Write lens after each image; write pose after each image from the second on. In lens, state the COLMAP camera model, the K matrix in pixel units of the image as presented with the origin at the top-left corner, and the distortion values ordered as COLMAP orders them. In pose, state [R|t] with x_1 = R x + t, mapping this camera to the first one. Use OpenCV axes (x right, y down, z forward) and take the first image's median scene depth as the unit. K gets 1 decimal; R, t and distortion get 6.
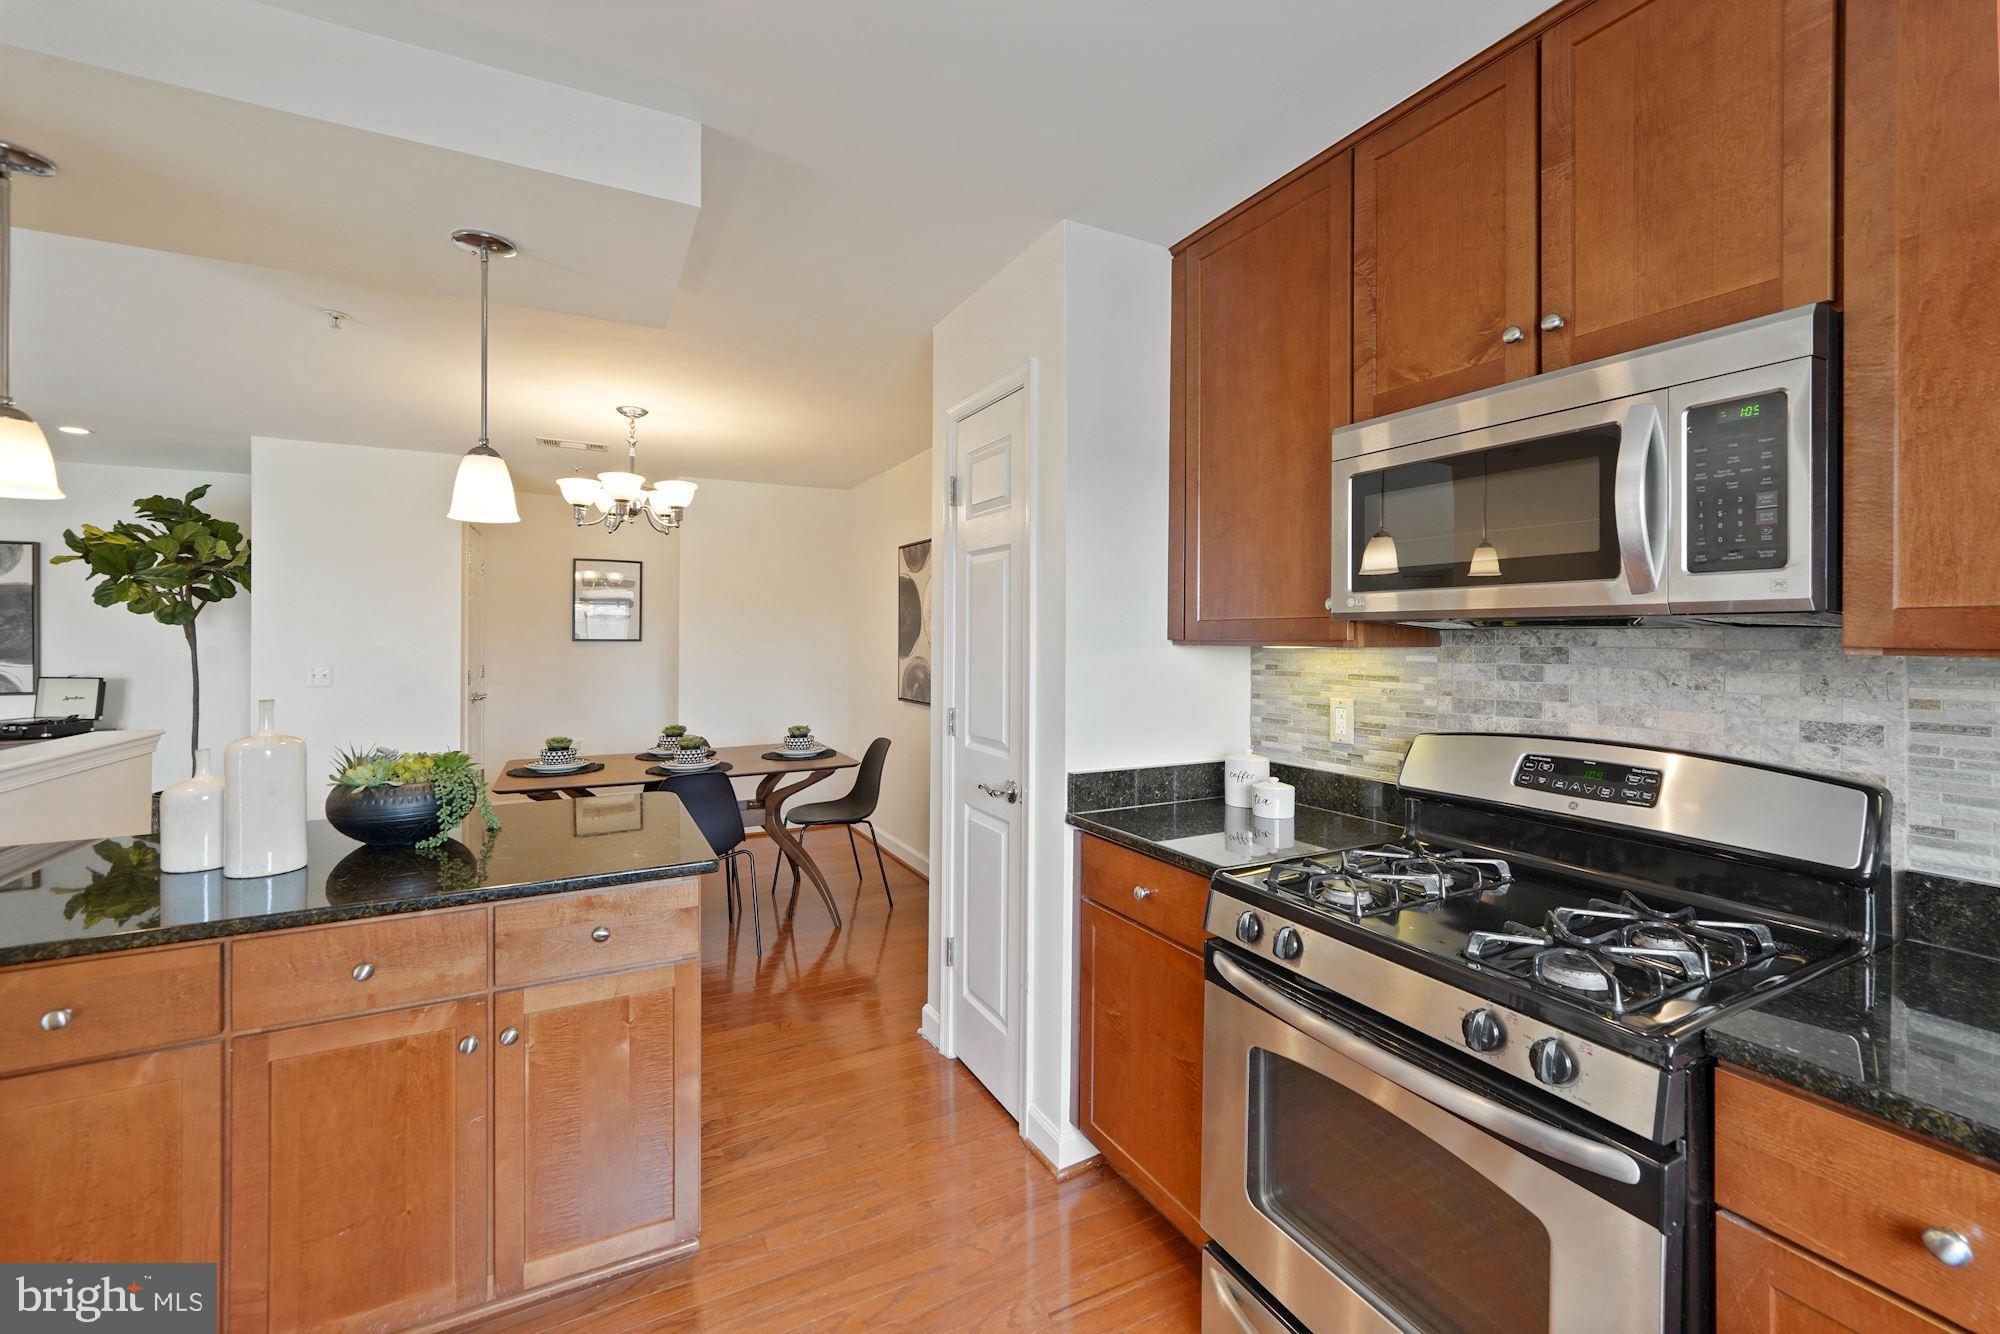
lens RADIAL K [[824.3, 0, 1011.7], [0, 824.3, 627.4], [0, 0, 1]] dist [-0.000021, 0.000263]
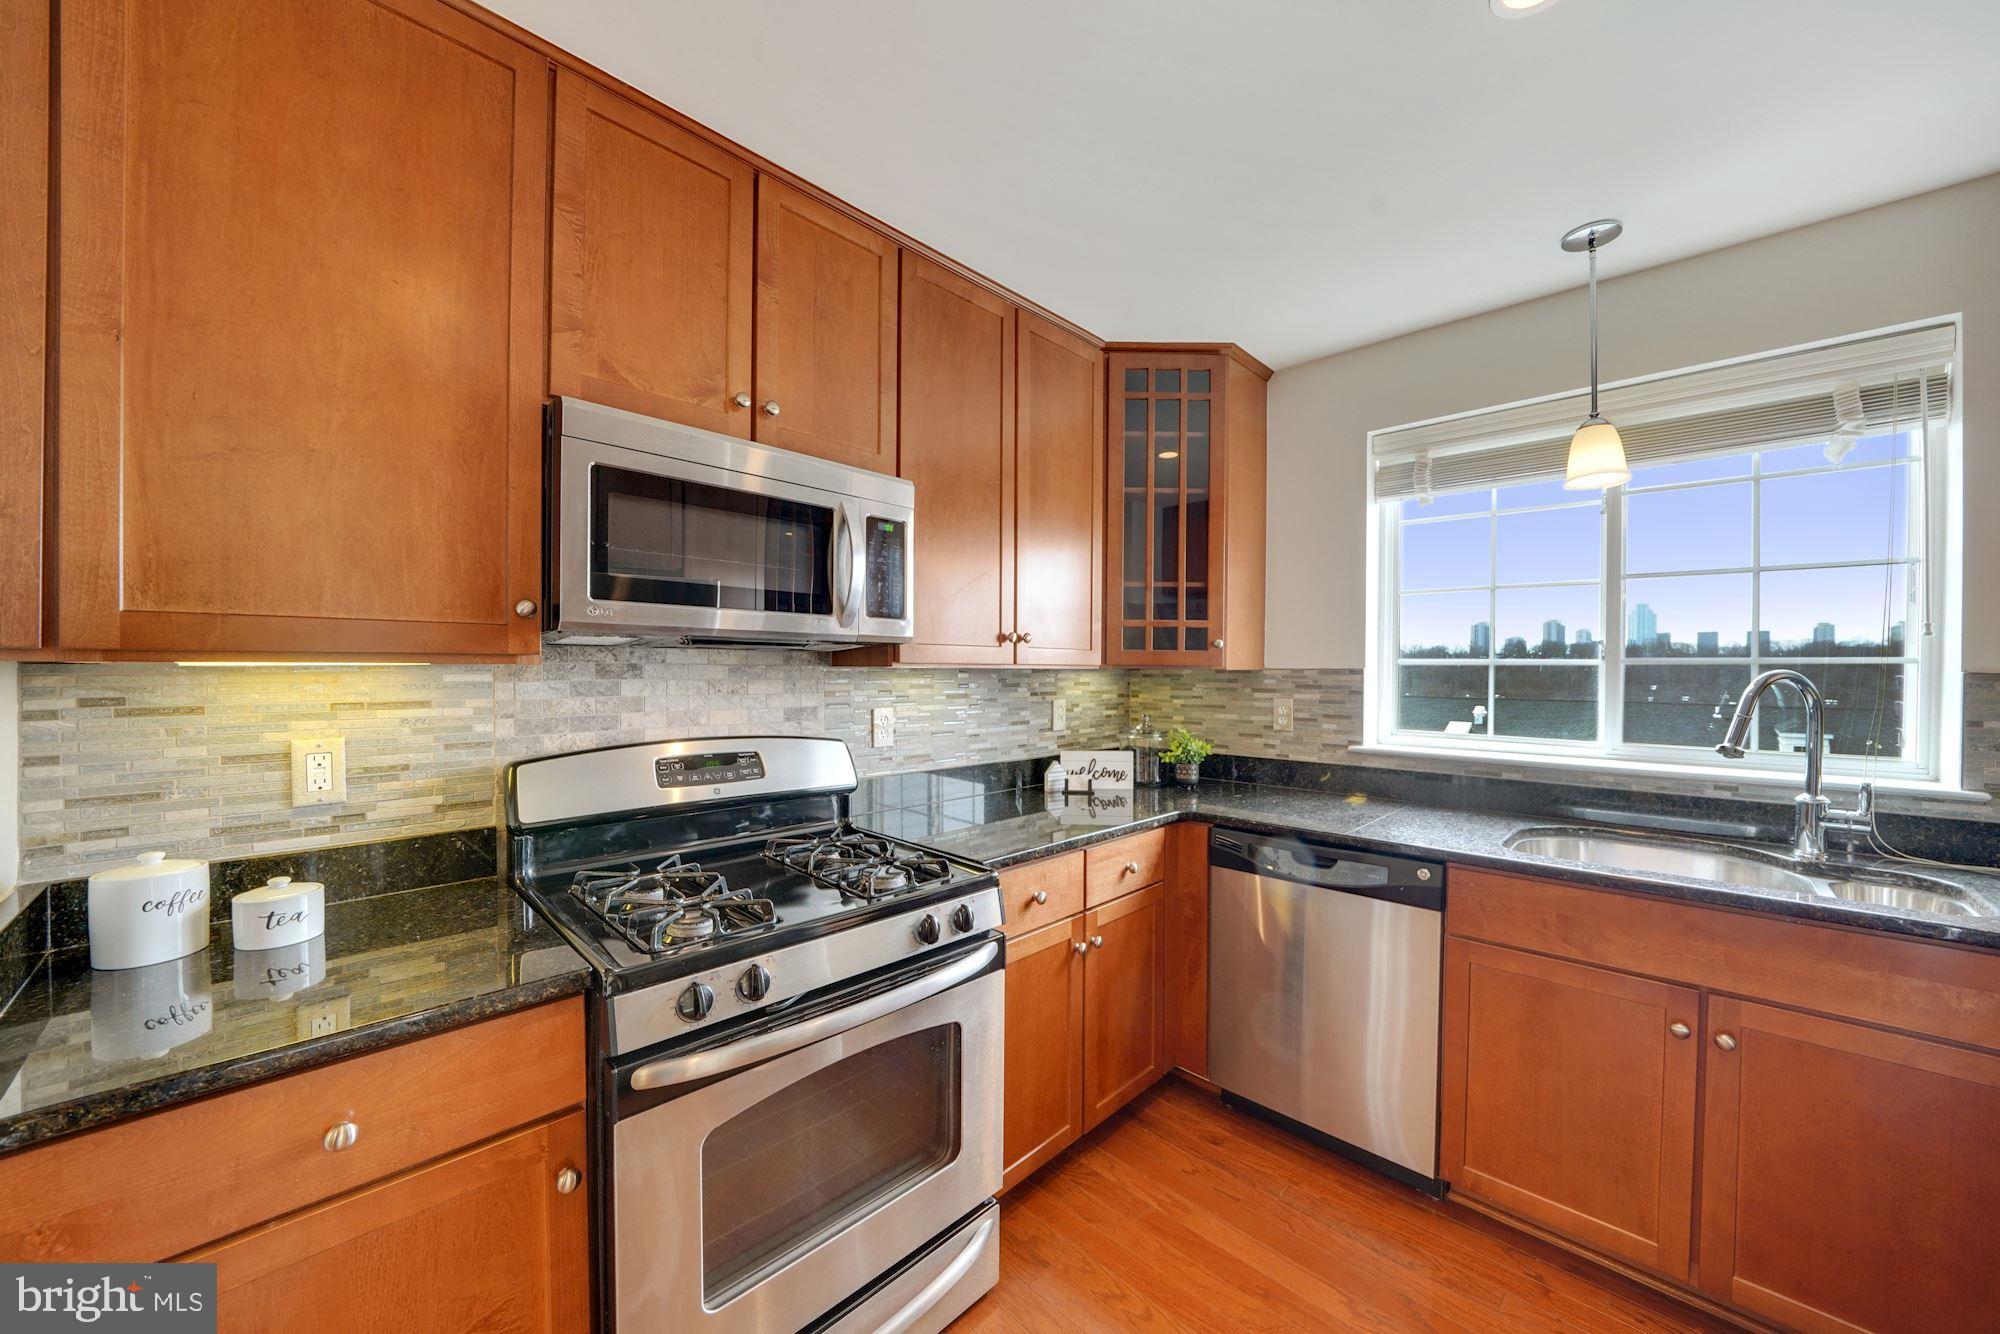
lens RADIAL K [[705.7, 0, 1016.8], [0, 705.7, 671.6], [0, 0, 1]] dist [-0.026717, -0.000070]
pose [[-0.298977, -0.007446, 0.954231, -0.361492], [-0.017171, 0.999850, 0.002422, 0.020503], [-0.954106, -0.015661, -0.299060, 0.696067]]
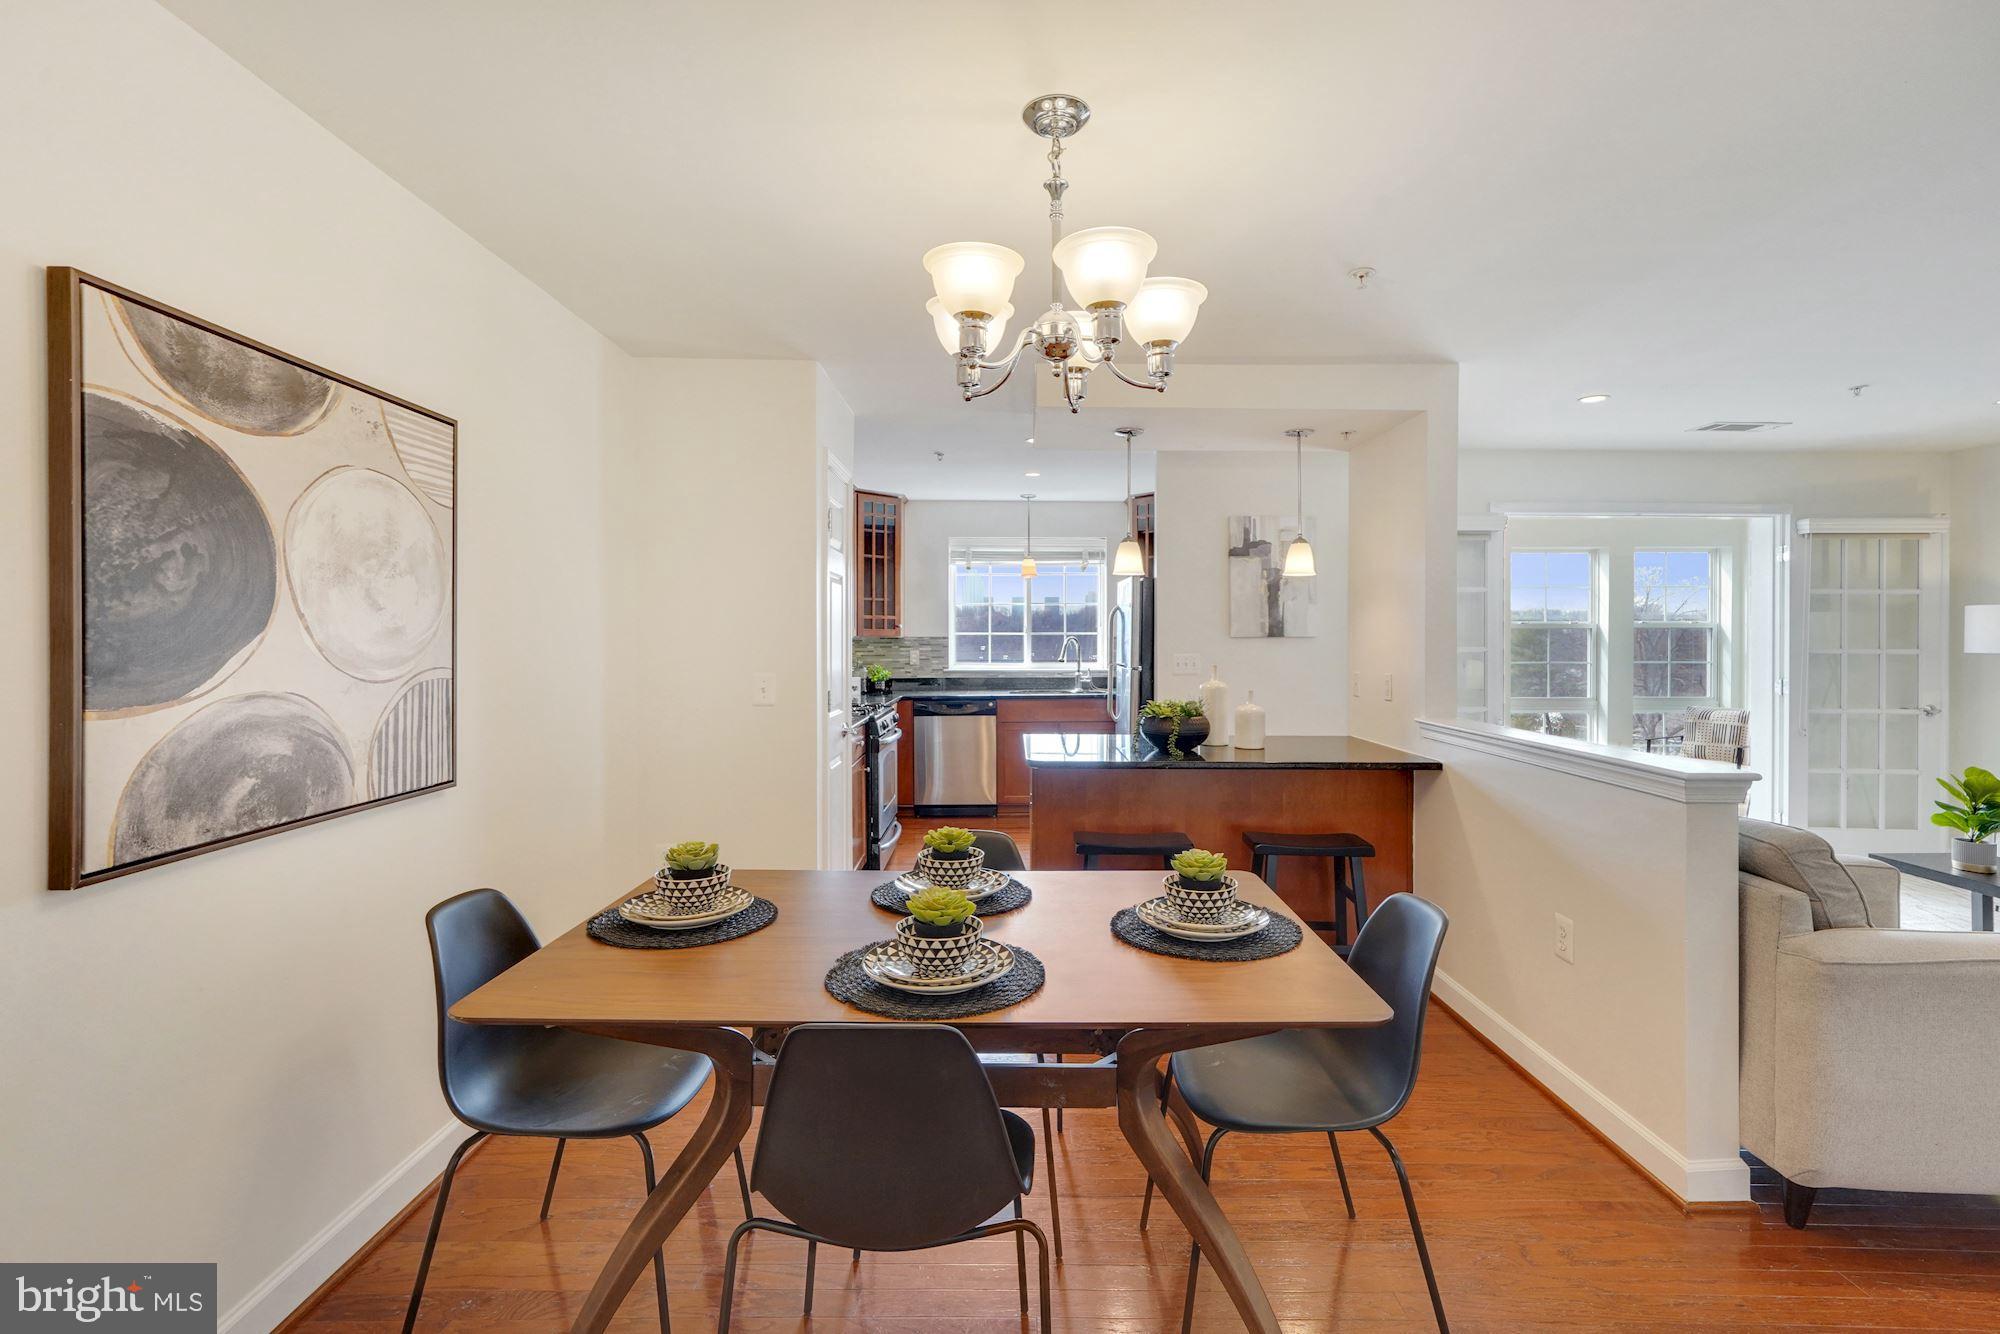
lens RADIAL K [[888.0, 0, 1011.5], [0, 888.0, 636.2], [0, 0, 1]] dist [0.006736, -0.001588]
pose [[-0.883606, -0.000203, 0.468232, -1.353149], [-0.003693, 0.999972, -0.006536, 0.029404], [-0.468217, -0.007504, -0.883581, 2.930685]]
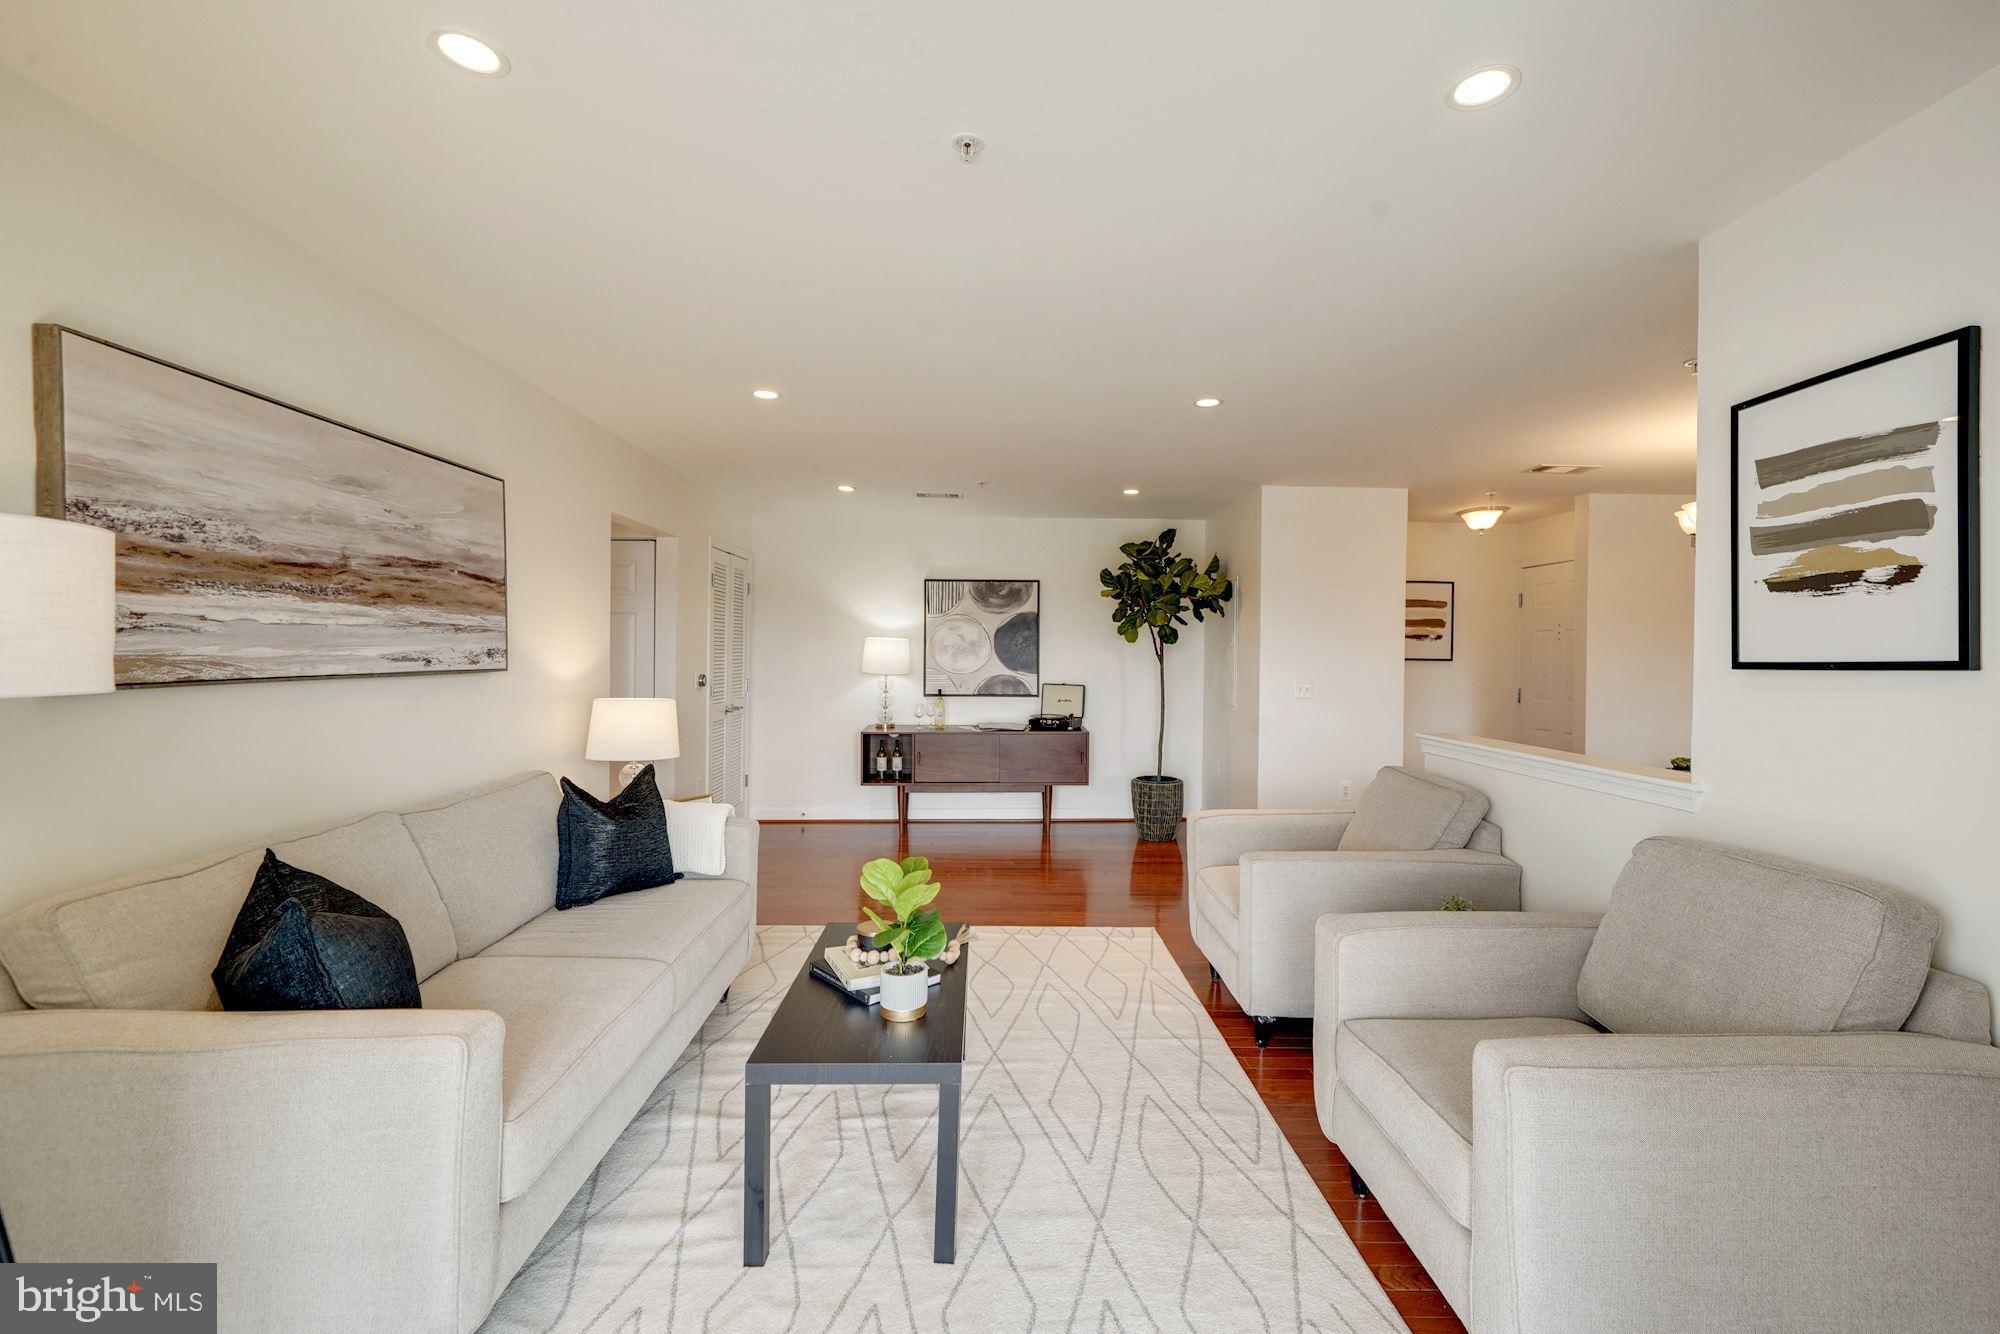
lens RADIAL K [[888.0, 0, 1003.5], [0, 888.0, 672.3], [0, 0, 1]] dist [0.006736, -0.001588]
pose [[0.894643, 0.020495, -0.446312, -1.618069], [-0.008787, 0.999561, 0.028286, 0.008239], [0.446696, -0.021384, 0.894430, -0.729918]]
